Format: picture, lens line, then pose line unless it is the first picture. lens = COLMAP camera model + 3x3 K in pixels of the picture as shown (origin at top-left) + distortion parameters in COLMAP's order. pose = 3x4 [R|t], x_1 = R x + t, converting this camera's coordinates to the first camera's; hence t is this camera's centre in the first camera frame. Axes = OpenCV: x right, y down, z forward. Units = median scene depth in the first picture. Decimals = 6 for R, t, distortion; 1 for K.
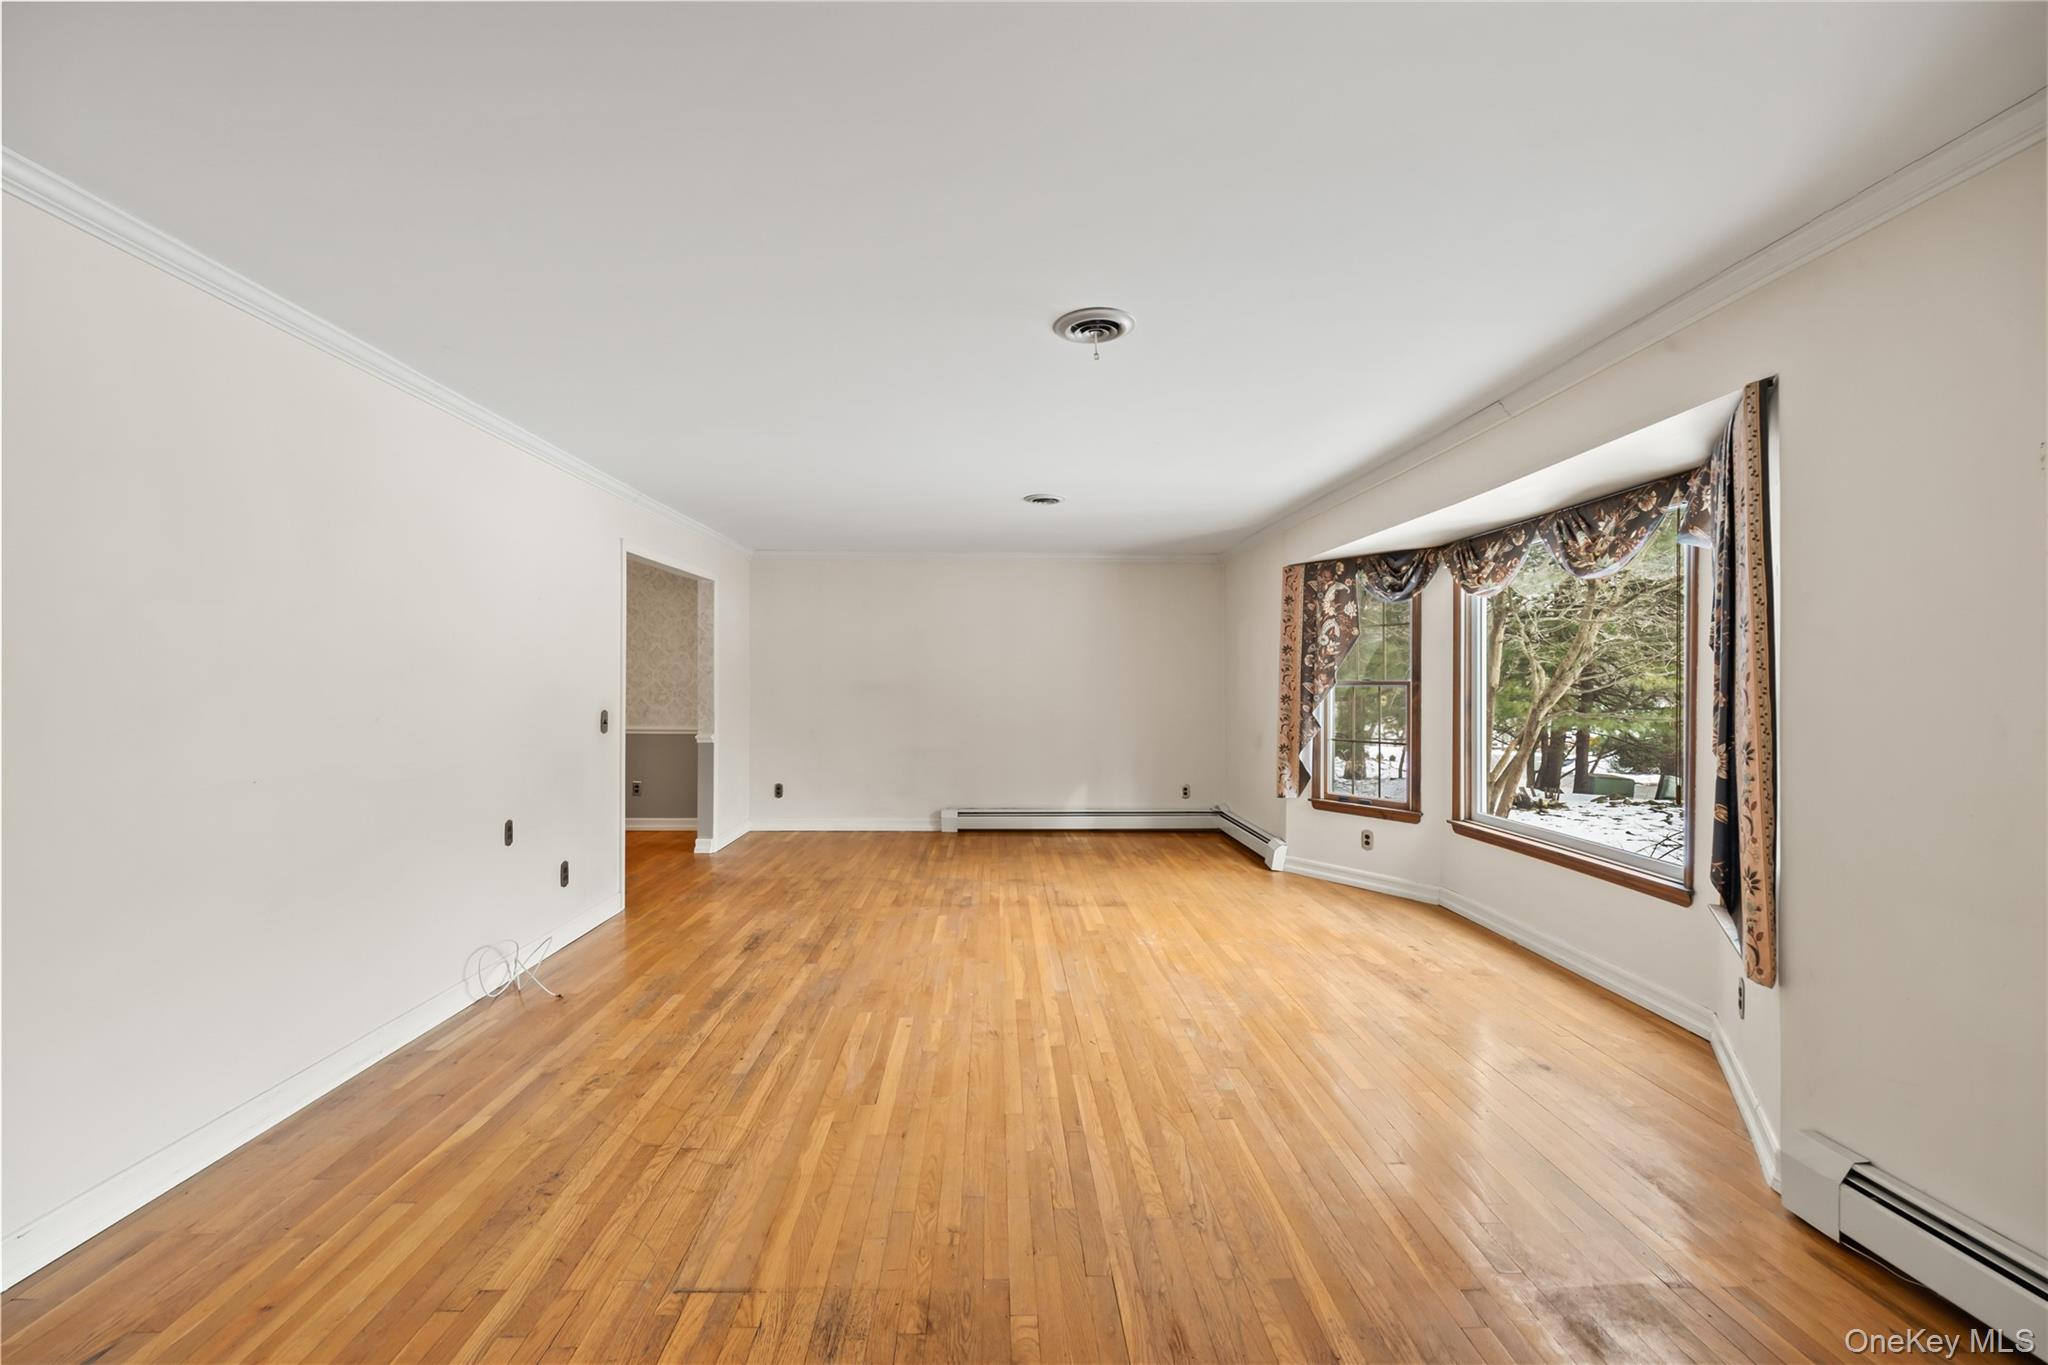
lens RADIAL K [[808.4, 0, 1010.1], [0, 808.4, 680.3], [0, 0, 1]] dist [0.001936, -0.000073]
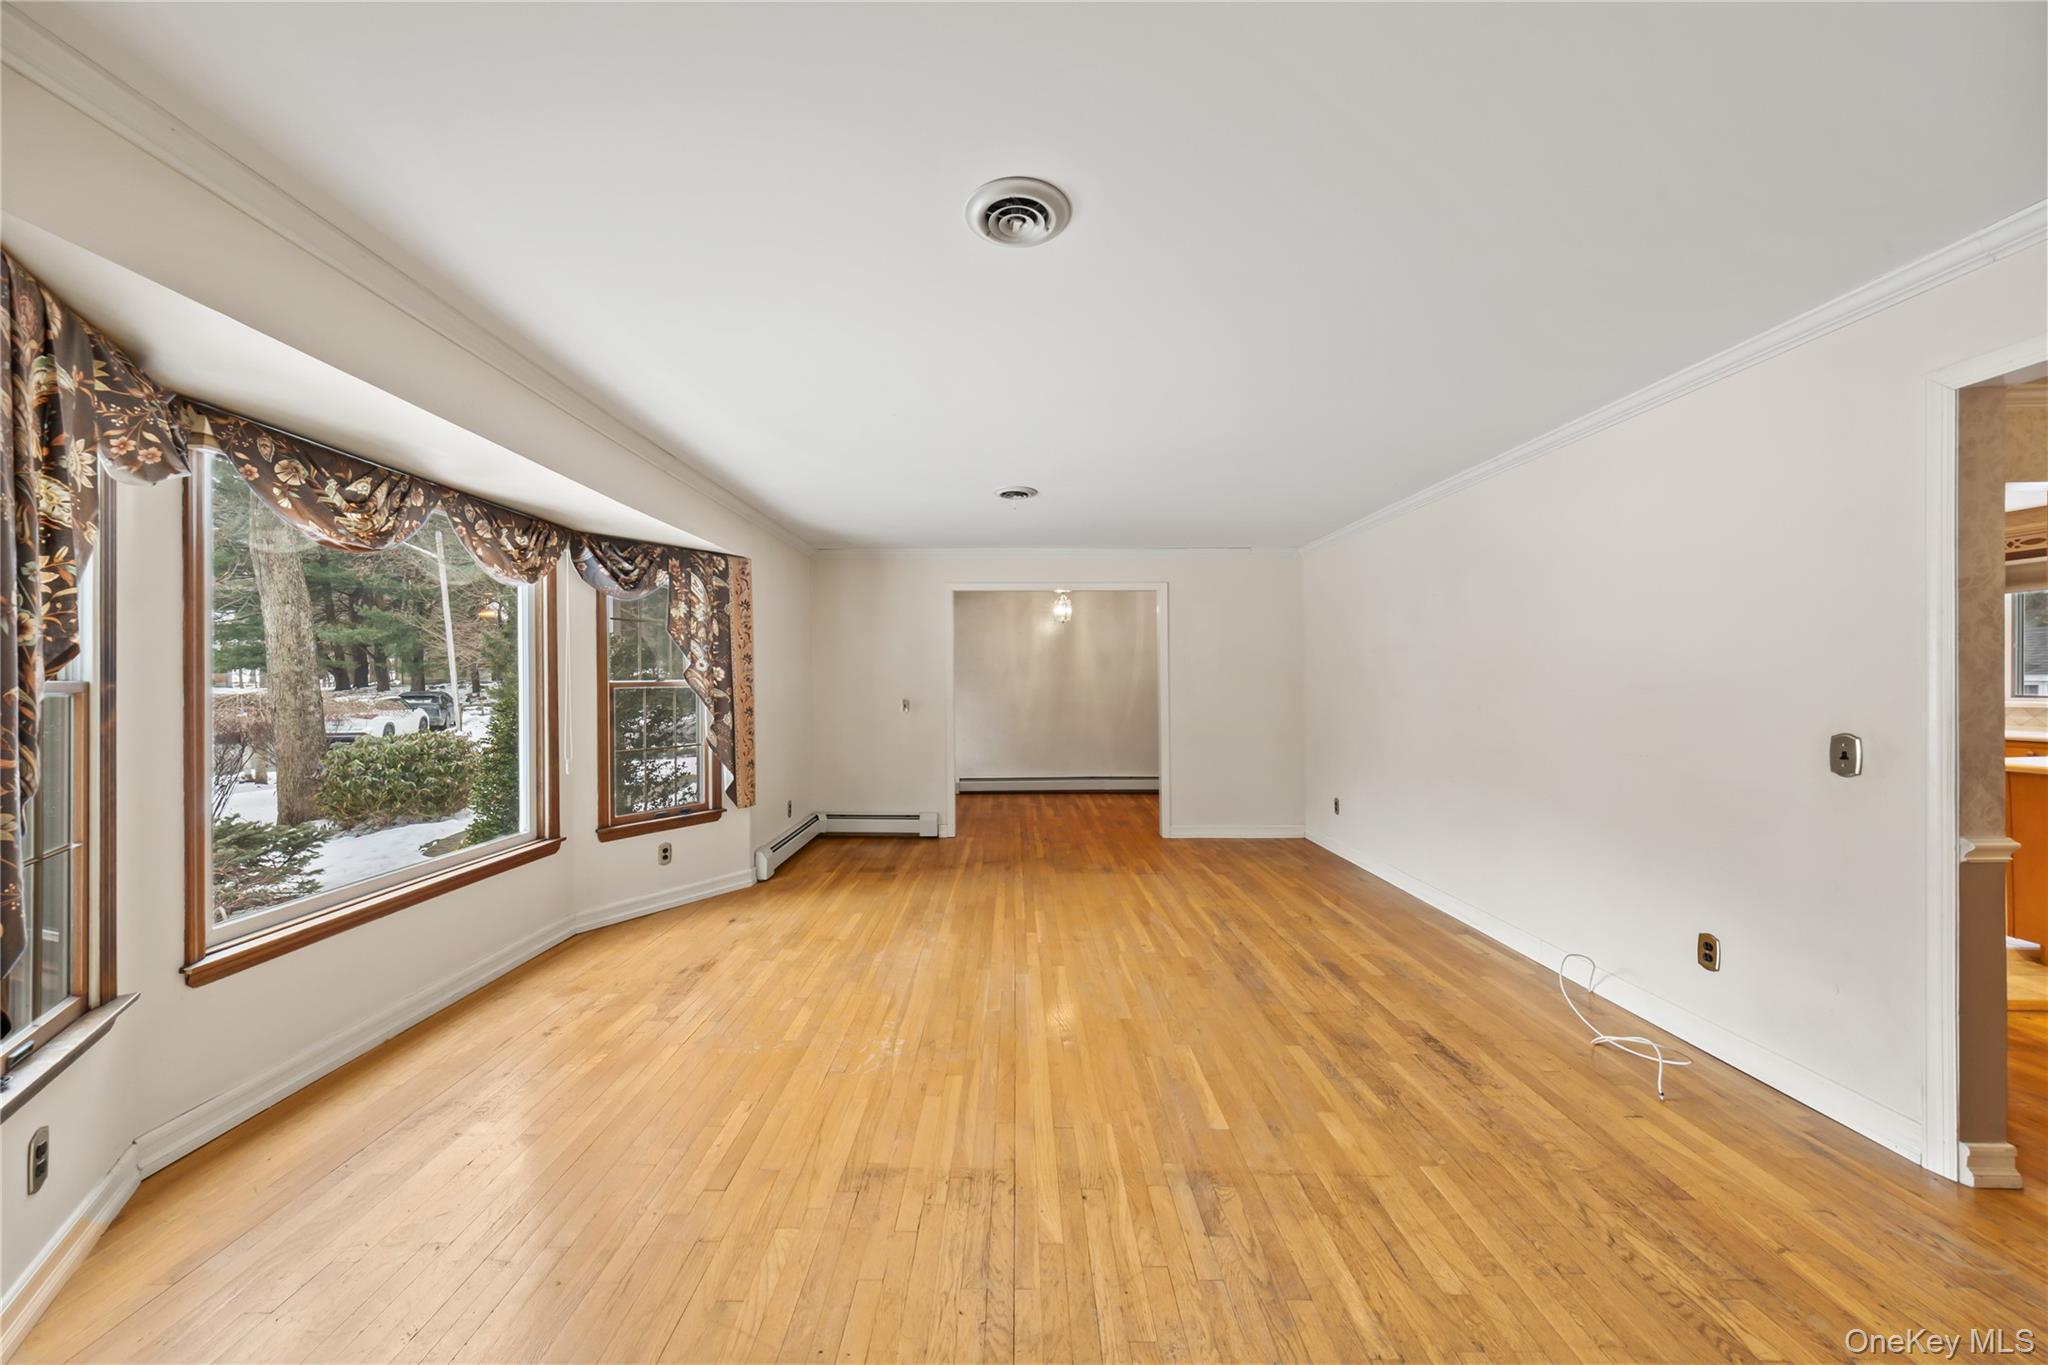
lens RADIAL K [[725.0, 0, 1005.8], [0, 725.0, 681.5], [0, 0, 1]] dist [0.000627, -0.000615]
pose [[-0.999560, 0.001783, 0.029603, 0.060993], [0.001724, 0.999996, -0.002017, 0.002783], [-0.029607, -0.001965, -0.999560, 2.136704]]
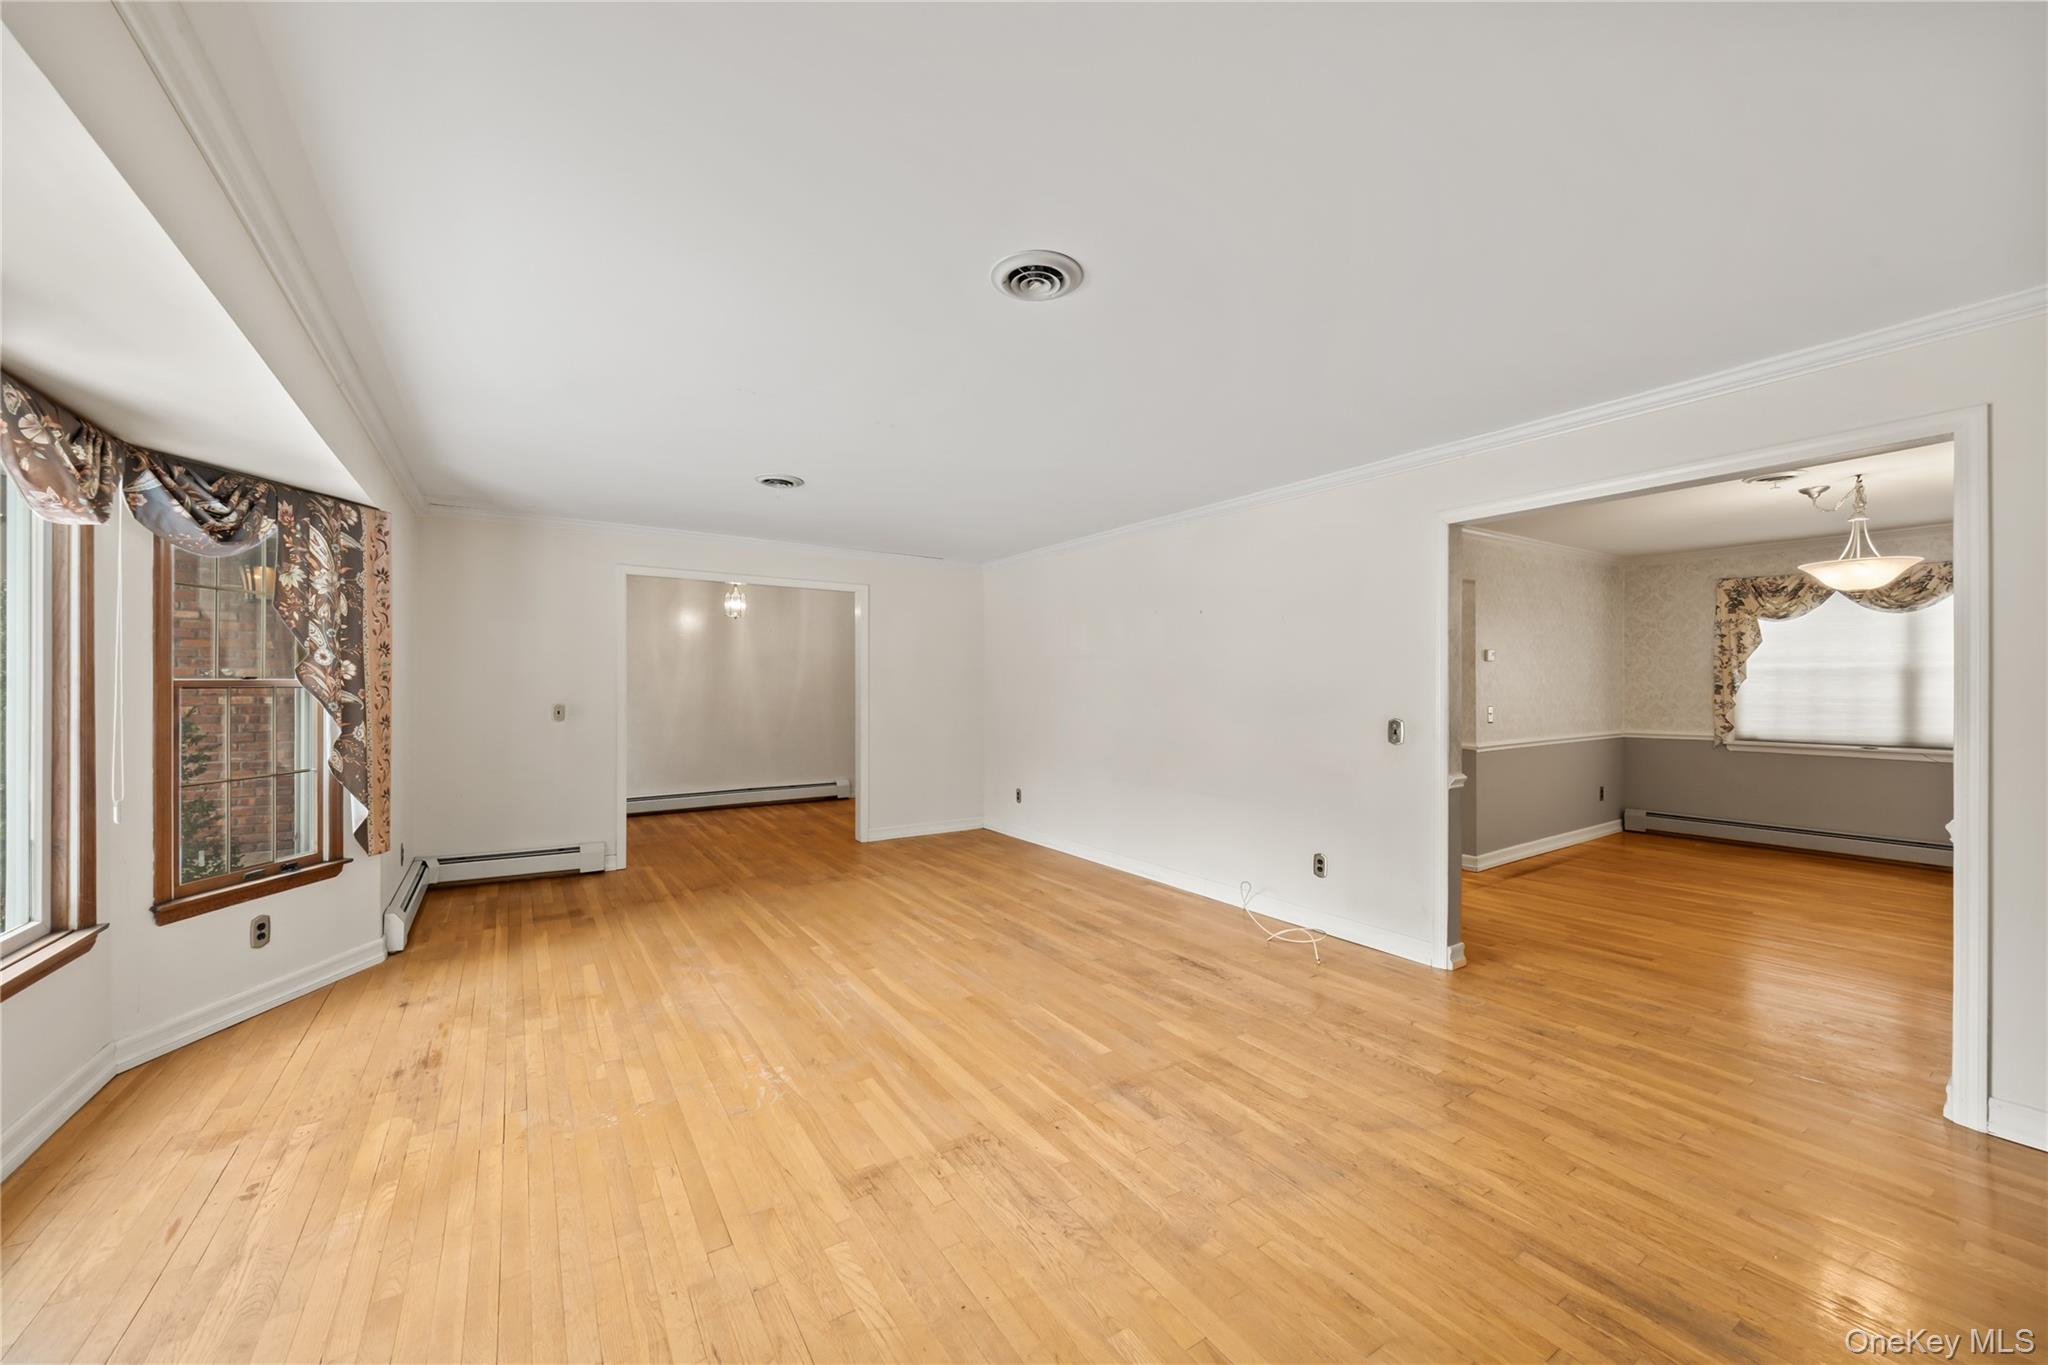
lens RADIAL K [[775.3, 0, 1012.4], [0, 775.3, 682.7], [0, 0, 1]] dist [-0.001215, 0.000382]
pose [[-0.850993, -0.005935, -0.525144, 0.439061], [-0.003355, 0.999977, -0.005865, 0.005317], [0.525166, -0.003230, -0.850993, 2.146743]]
